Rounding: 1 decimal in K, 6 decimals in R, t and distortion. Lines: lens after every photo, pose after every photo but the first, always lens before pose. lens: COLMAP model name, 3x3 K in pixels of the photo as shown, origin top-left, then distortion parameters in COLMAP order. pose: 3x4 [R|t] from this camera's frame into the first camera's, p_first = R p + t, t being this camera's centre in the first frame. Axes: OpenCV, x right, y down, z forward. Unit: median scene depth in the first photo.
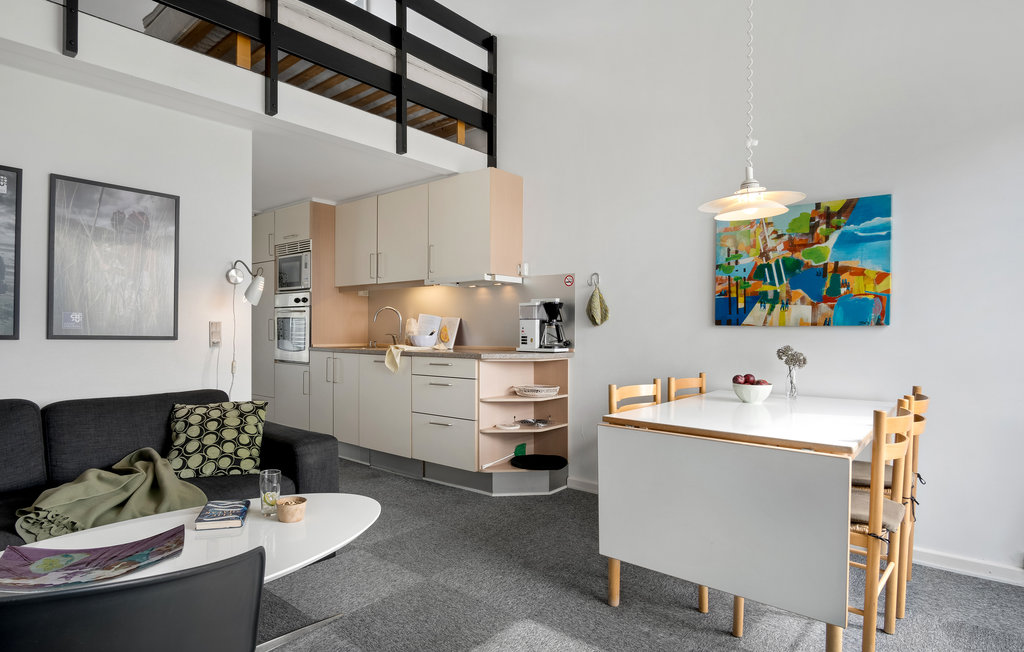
lens RADIAL K [[560.5, 0, 509.2], [0, 560.5, 347.3], [0, 0, 1]] dist [-0.007041, 0.001729]
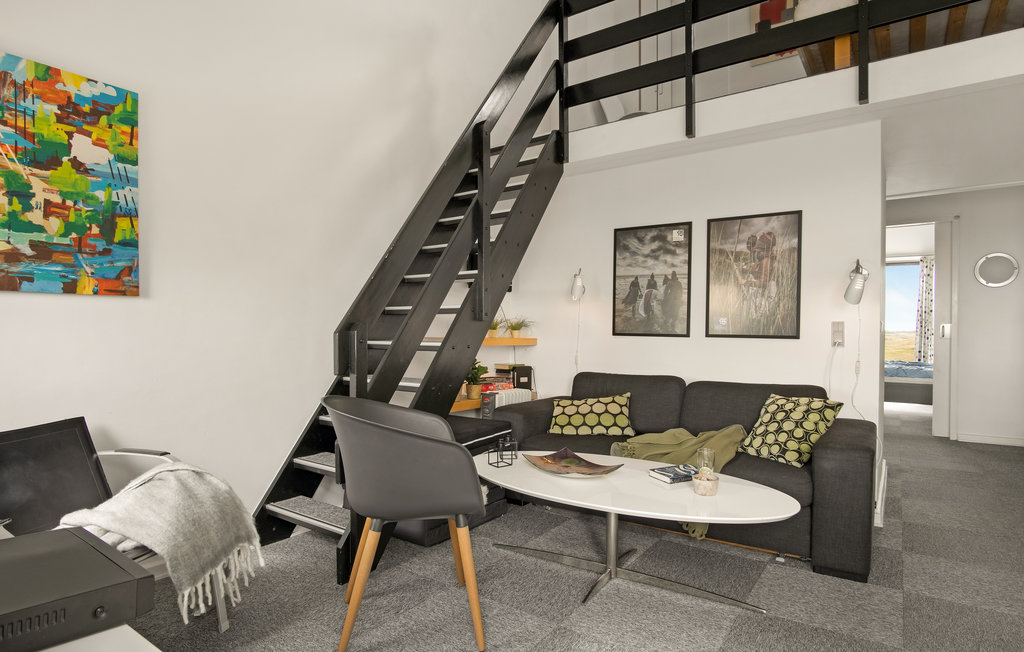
lens RADIAL K [[560.5, 0, 509.2], [0, 560.5, 347.3], [0, 0, 1]] dist [-0.007041, 0.001729]
pose [[0.112523, 0.022860, -0.993386, 0.512365], [-0.026953, 0.999438, 0.019947, -0.003610], [0.993284, 0.024530, 0.113075, 0.336517]]
